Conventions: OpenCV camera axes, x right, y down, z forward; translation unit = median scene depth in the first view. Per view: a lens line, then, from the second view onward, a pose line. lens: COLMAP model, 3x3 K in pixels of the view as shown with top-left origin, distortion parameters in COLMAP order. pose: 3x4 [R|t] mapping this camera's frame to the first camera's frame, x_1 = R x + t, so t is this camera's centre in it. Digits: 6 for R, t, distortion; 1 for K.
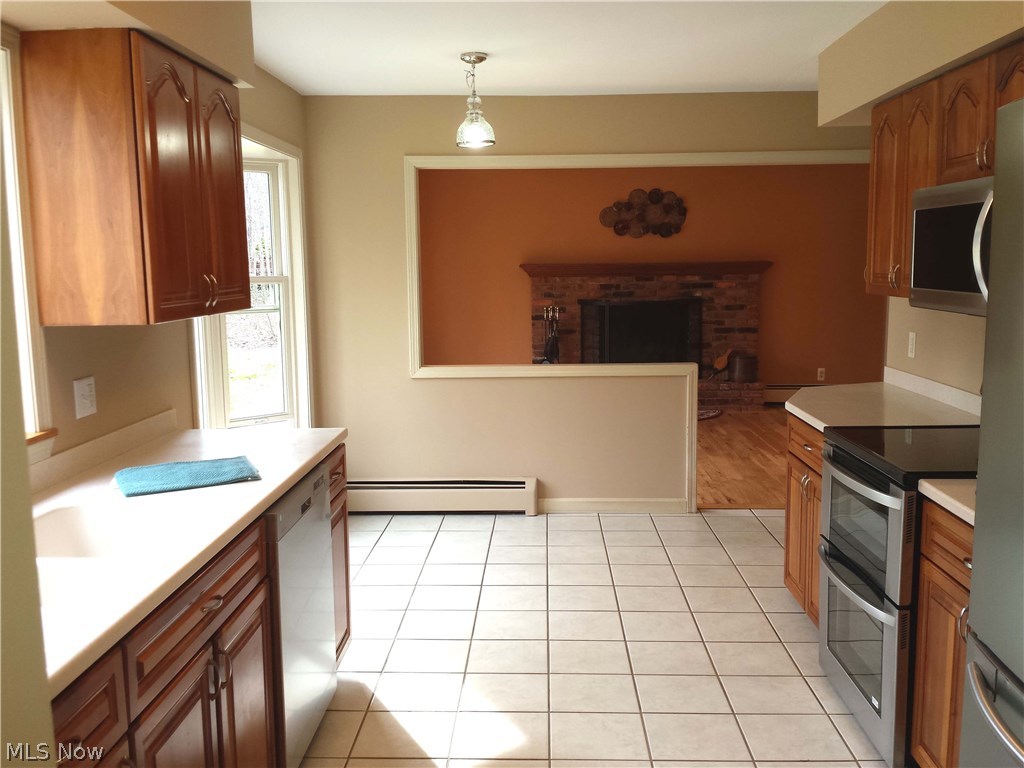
lens RADIAL K [[946.0, 0, 518.7], [0, 946.0, 385.7], [0, 0, 1]] dist [0.147438, -0.385919]
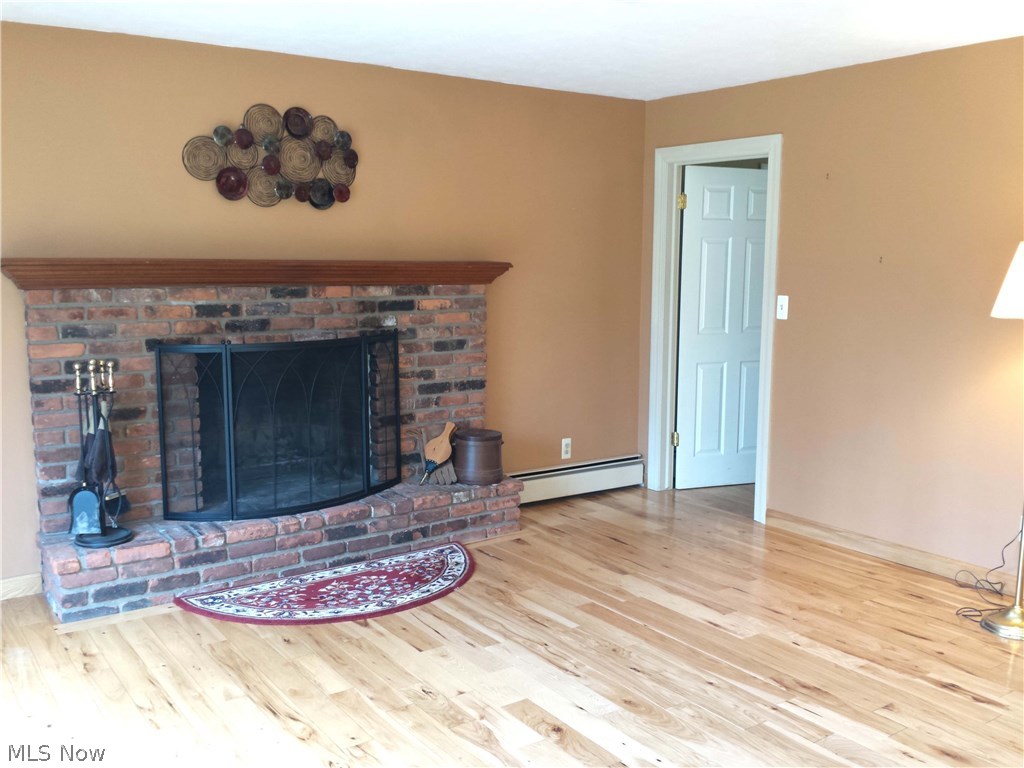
lens RADIAL K [[946.0, 0, 518.7], [0, 946.0, 385.7], [0, 0, 1]] dist [0.147438, -0.385919]
pose [[0.800763, -0.066420, 0.595287, -0.065626], [0.064605, 0.997612, 0.024404, -0.069725], [-0.595487, 0.018917, 0.803142, 0.542158]]
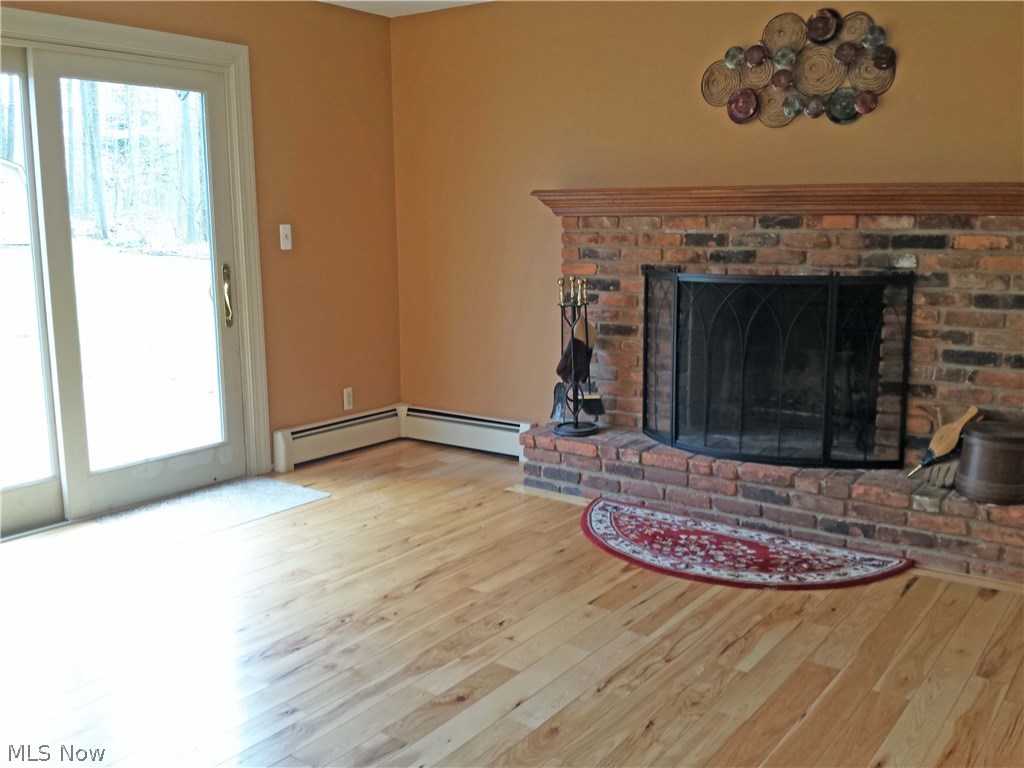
lens RADIAL K [[946.0, 0, 518.7], [0, 946.0, 385.7], [0, 0, 1]] dist [0.147438, -0.385919]
pose [[0.828203, 0.108323, -0.549860, 0.281531], [-0.078189, 0.993880, 0.078027, -0.063133], [0.554948, -0.021629, 0.831604, 0.567110]]
